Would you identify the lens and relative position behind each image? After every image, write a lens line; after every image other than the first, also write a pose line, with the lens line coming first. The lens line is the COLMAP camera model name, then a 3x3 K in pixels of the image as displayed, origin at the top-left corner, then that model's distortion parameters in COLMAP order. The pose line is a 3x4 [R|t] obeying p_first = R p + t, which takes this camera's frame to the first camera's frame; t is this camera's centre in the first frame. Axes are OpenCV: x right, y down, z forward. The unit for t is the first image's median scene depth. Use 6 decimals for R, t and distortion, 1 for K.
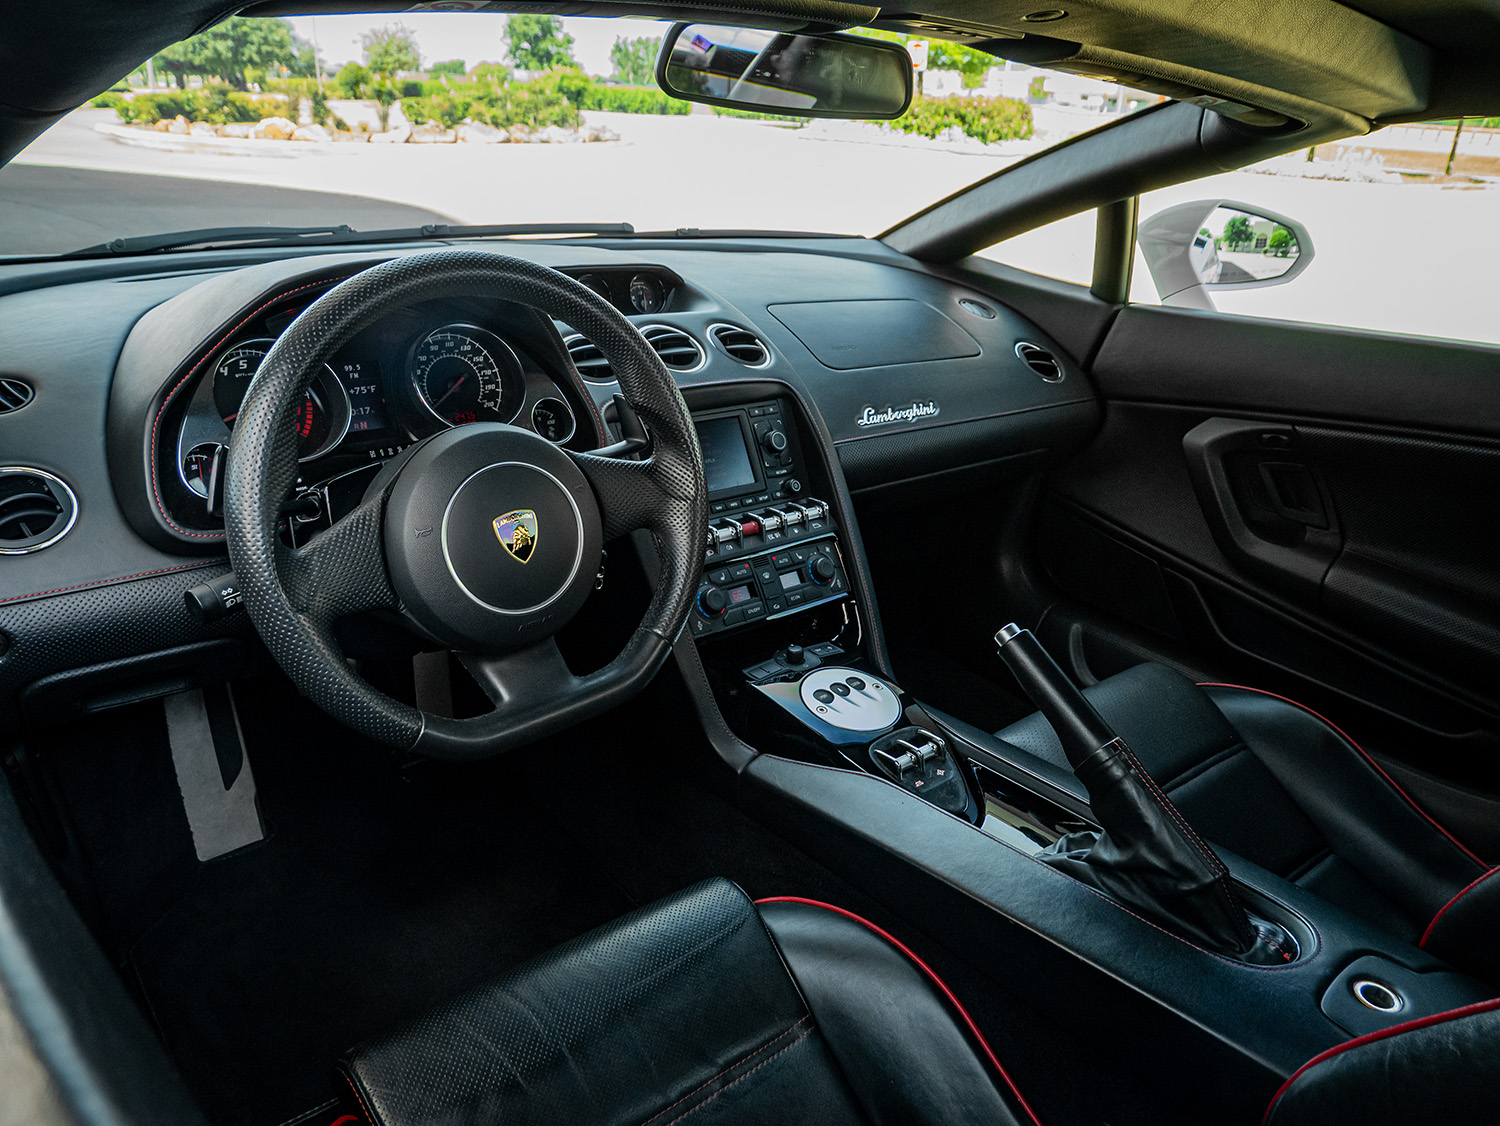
lens RADIAL K [[1100.1, 0, 750.1], [0, 1100.1, 551.0], [0, 0, 1]] dist [-0.004788, -0.005259]
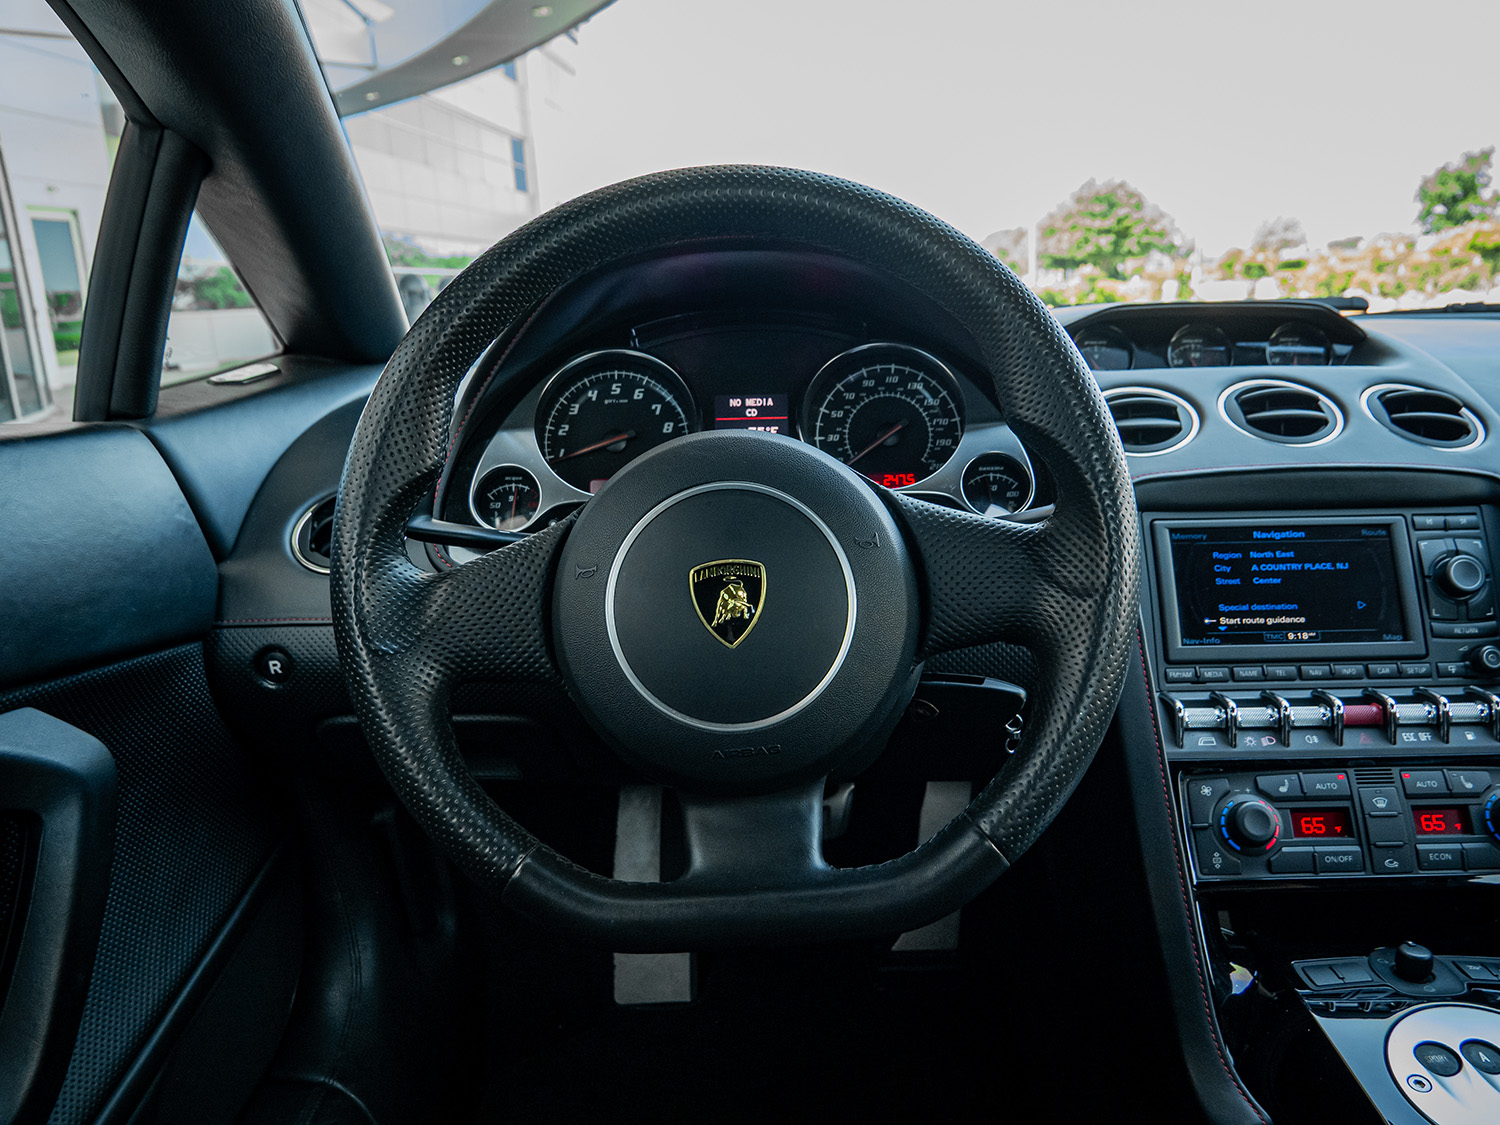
lens RADIAL K [[1162.0, 0, 744.7], [0, 1162.0, 576.7], [0, 0, 1]] dist [-0.042542, 0.007644]
pose [[0.743206, 0.078704, -0.664417, 0.133720], [-0.178804, 0.980302, -0.083886, 0.014885], [0.644728, 0.181145, 0.742639, 0.317741]]
